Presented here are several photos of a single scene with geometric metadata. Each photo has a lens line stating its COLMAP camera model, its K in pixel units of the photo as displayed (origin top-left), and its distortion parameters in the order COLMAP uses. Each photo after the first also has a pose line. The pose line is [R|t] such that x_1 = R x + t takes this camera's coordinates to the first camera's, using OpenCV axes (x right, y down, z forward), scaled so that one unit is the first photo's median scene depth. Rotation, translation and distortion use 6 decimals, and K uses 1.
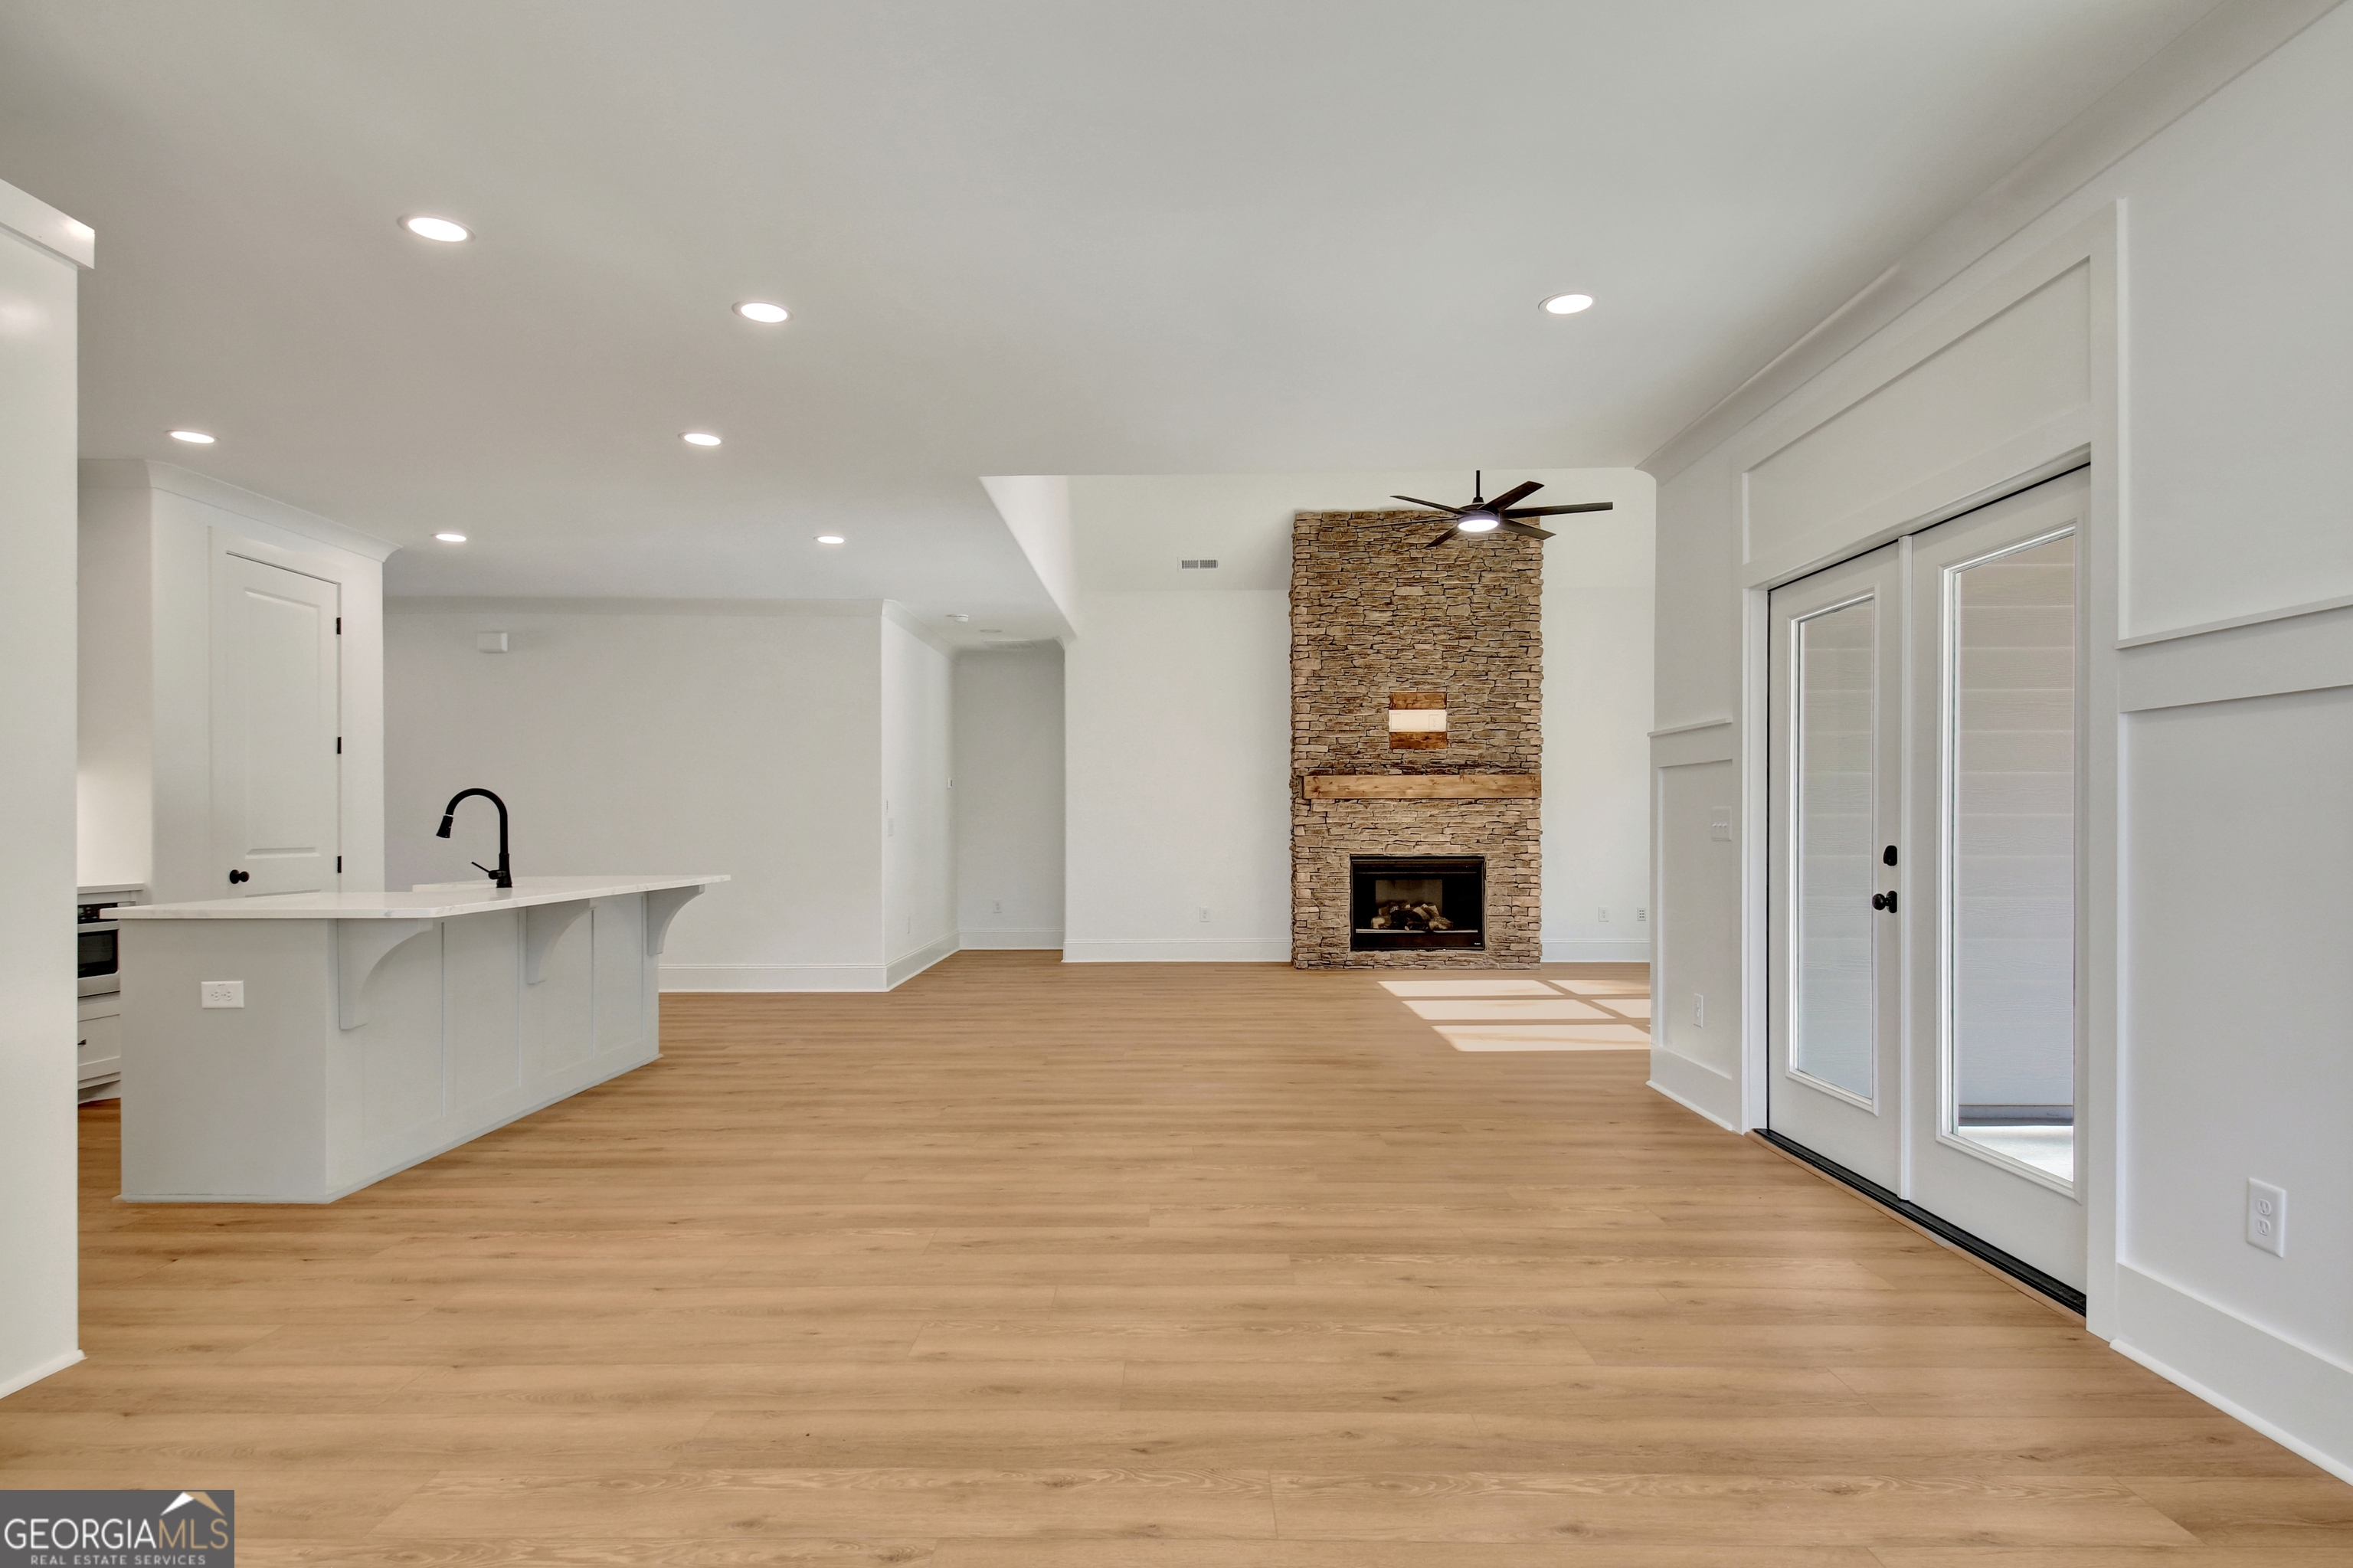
lens RADIAL K [[1263.8, 0, 1153.1], [0, 1263.8, 823.8], [0, 0, 1]] dist [0.027765, -0.025051]
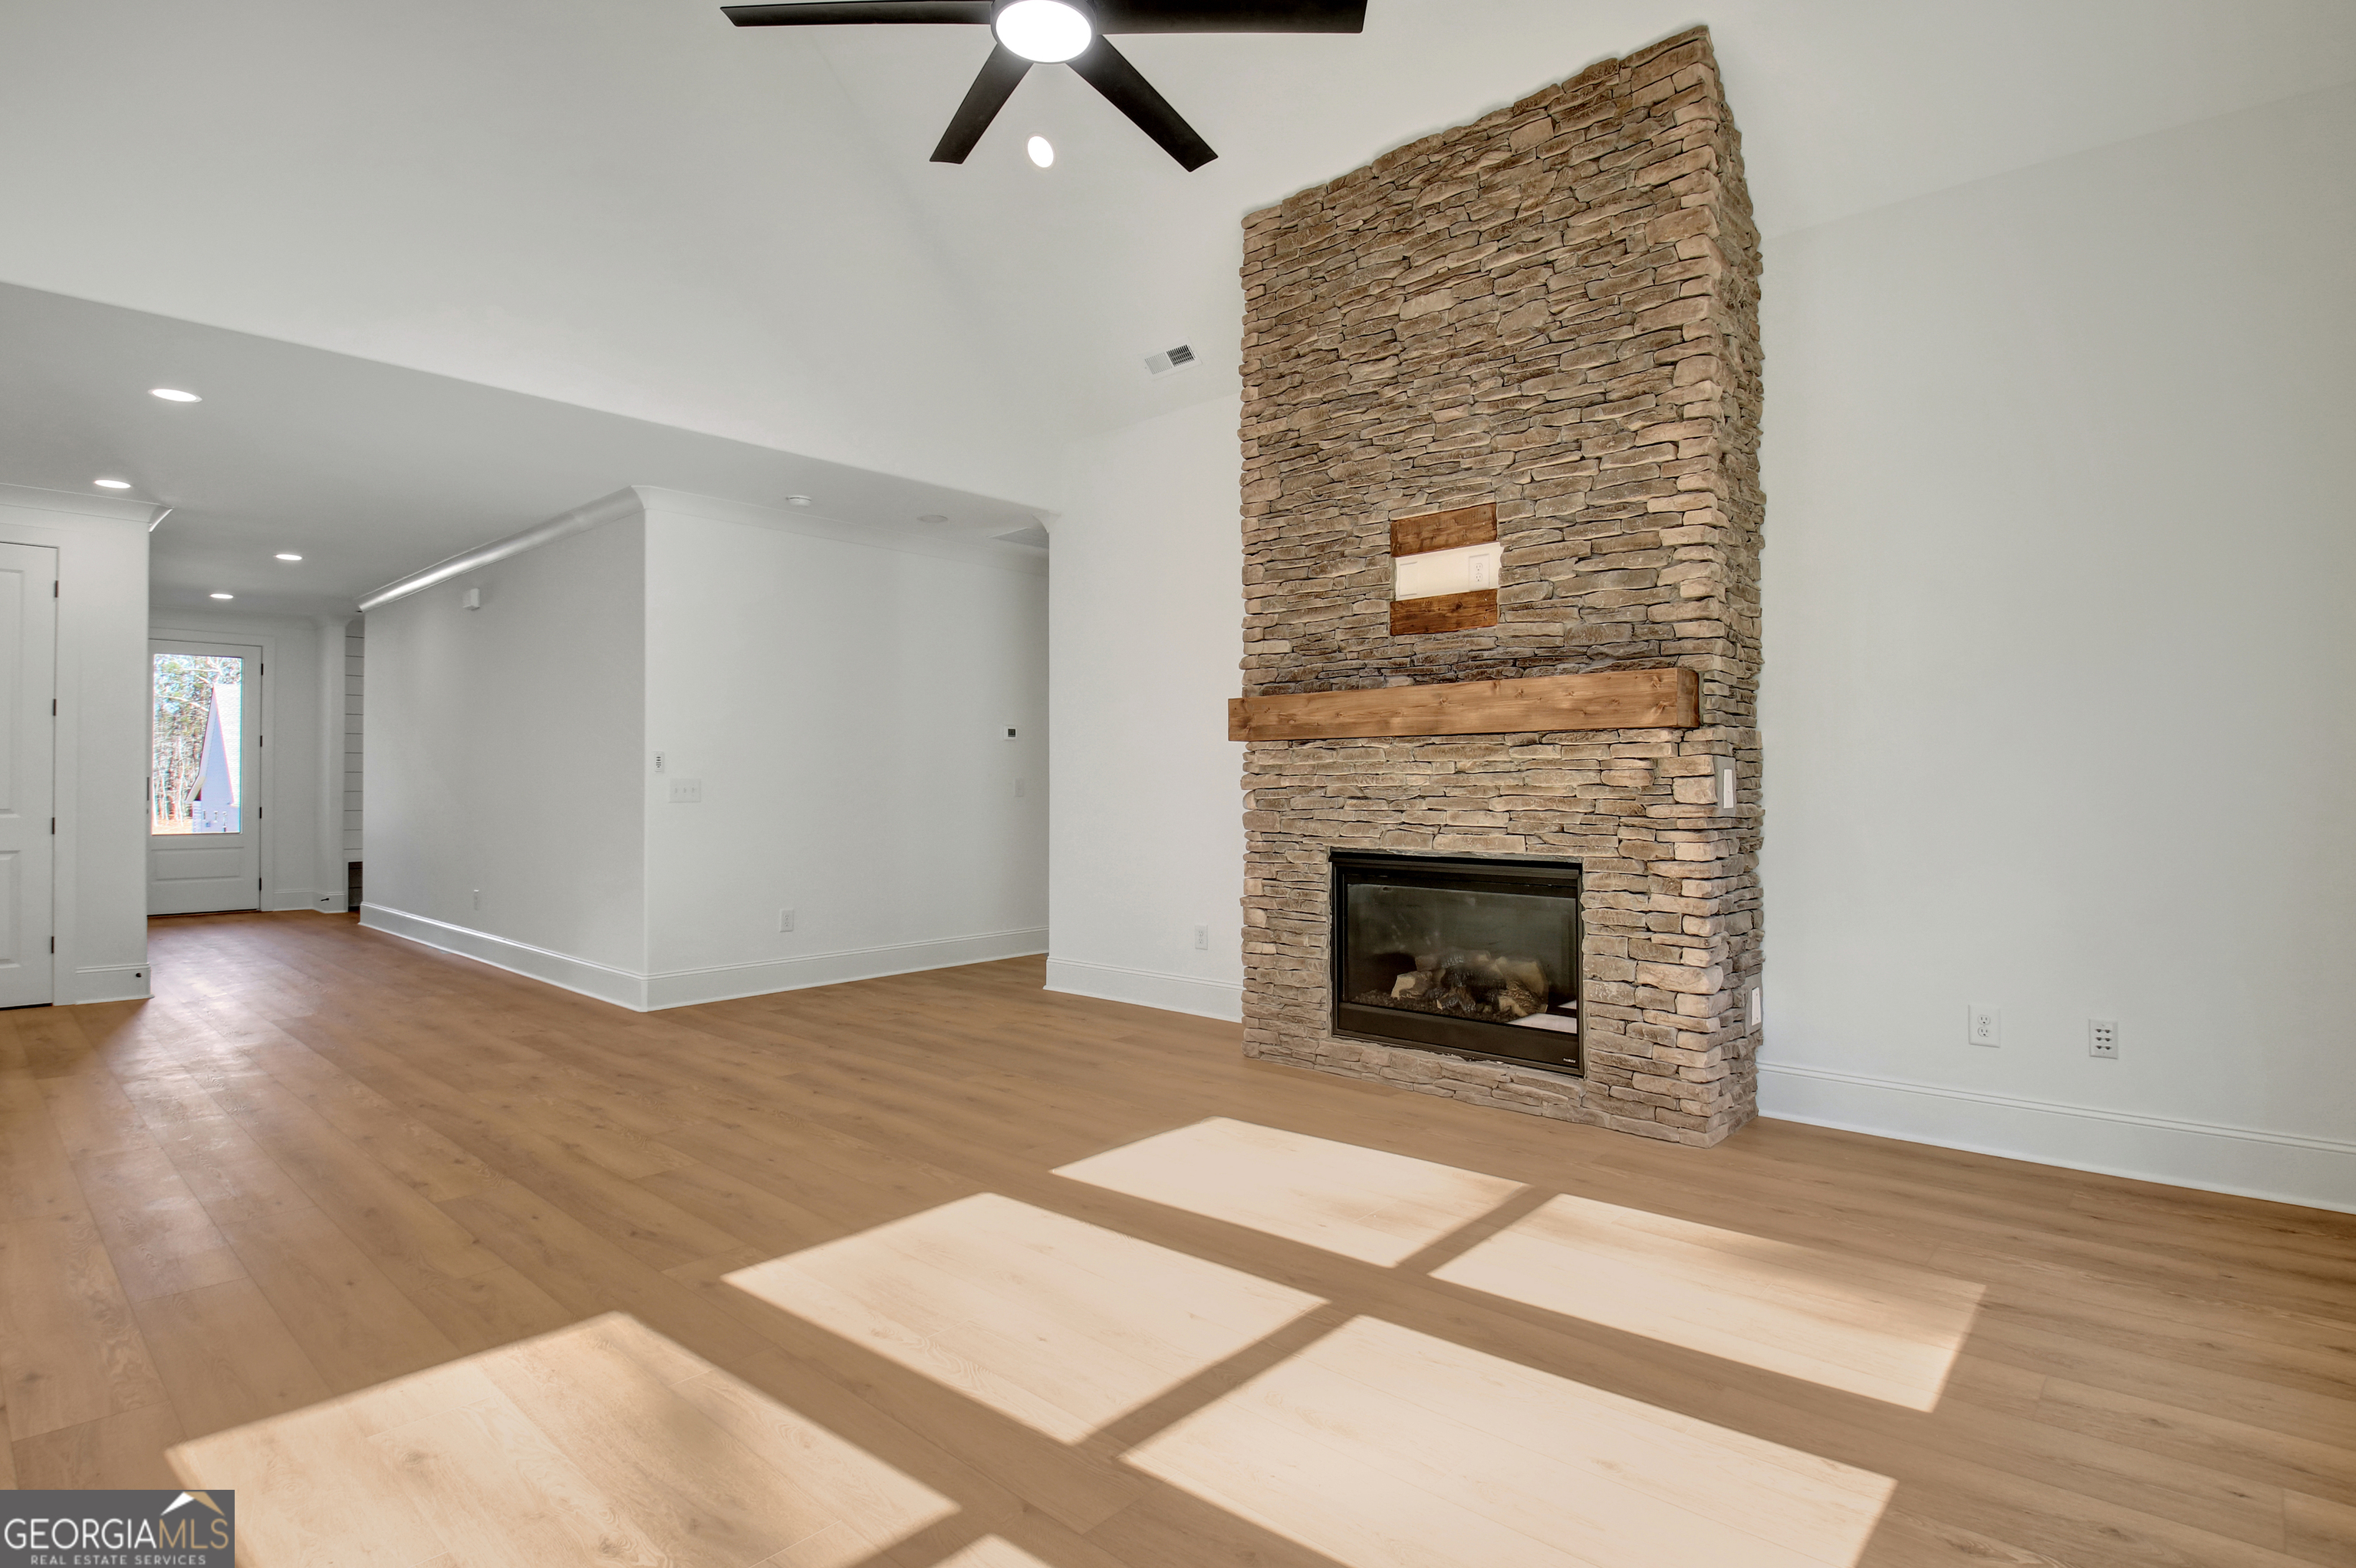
lens RADIAL K [[1159.0, 0, 1186.4], [0, 1159.0, 768.6], [0, 0, 1]] dist [0.016944, -0.011008]
pose [[0.764774, -0.006894, -0.644261, 0.419812], [-0.000712, 0.999933, -0.011546, -0.002425], [0.644298, 0.009289, 0.764718, 0.609351]]
